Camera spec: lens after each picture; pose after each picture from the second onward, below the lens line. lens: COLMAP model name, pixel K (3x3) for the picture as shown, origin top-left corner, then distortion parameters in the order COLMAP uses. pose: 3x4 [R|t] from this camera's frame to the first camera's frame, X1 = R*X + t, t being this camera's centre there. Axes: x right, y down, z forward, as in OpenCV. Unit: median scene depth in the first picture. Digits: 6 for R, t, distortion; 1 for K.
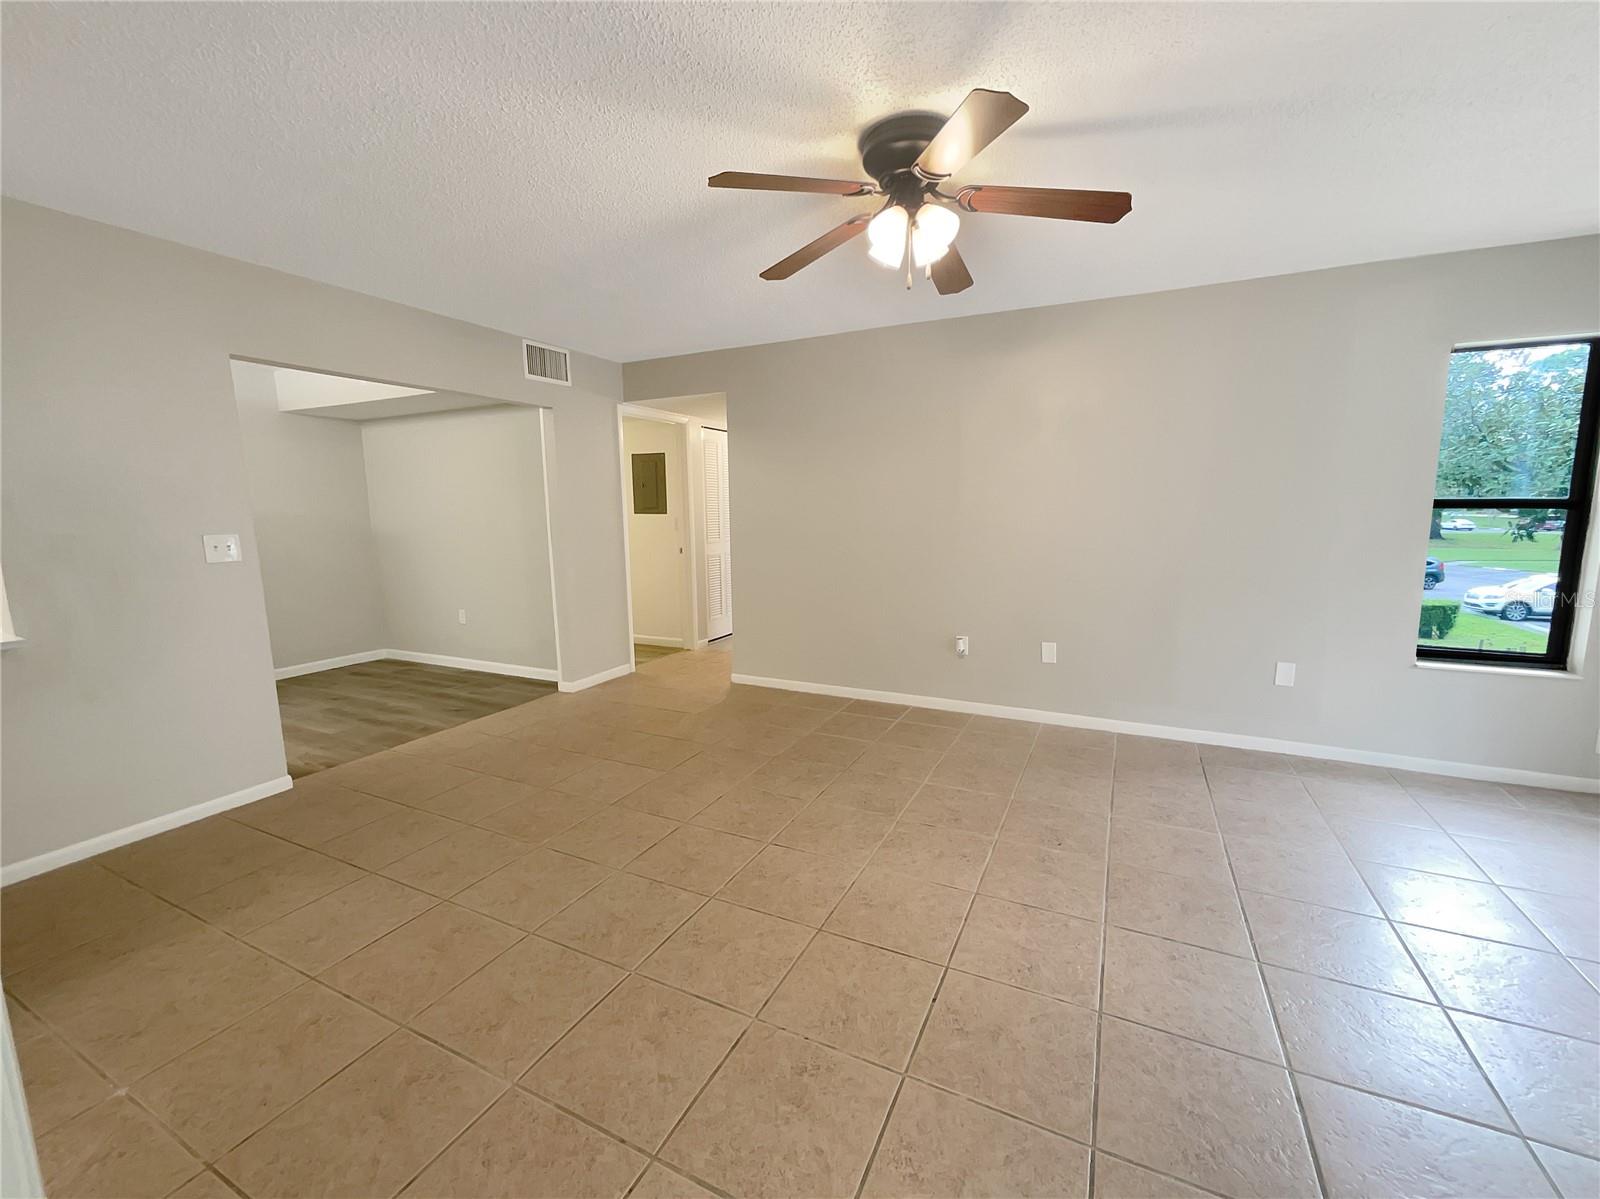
lens RADIAL K [[649.8, 0, 804.6], [0, 649.8, 600.6], [0, 0, 1]] dist [-0.001153, 0.000681]
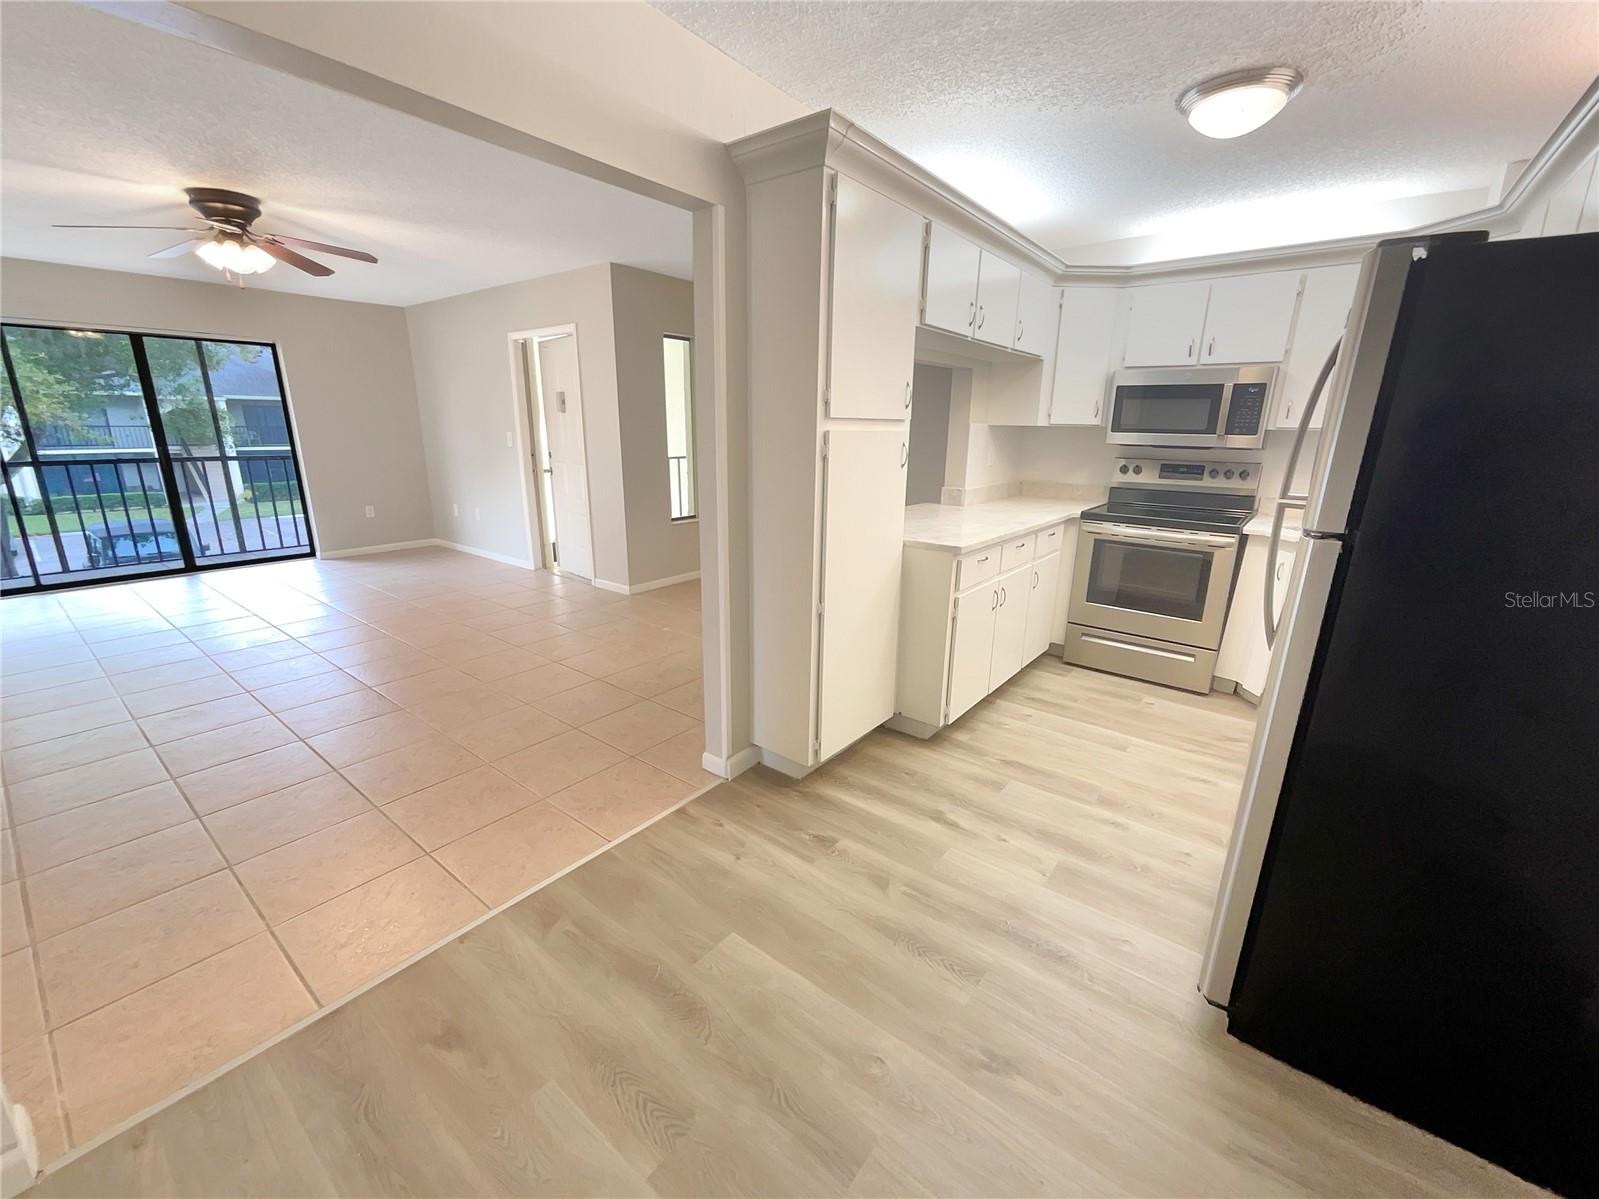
lens RADIAL K [[649.4, 0, 804.1], [0, 649.4, 600.6], [0, 0, 1]] dist [-0.001153, 0.000681]
pose [[-0.979208, -0.060096, 0.193754, -0.768314], [0.021581, 0.918831, 0.394061, -0.169353], [-0.201709, 0.390049, -0.898429, 1.182894]]
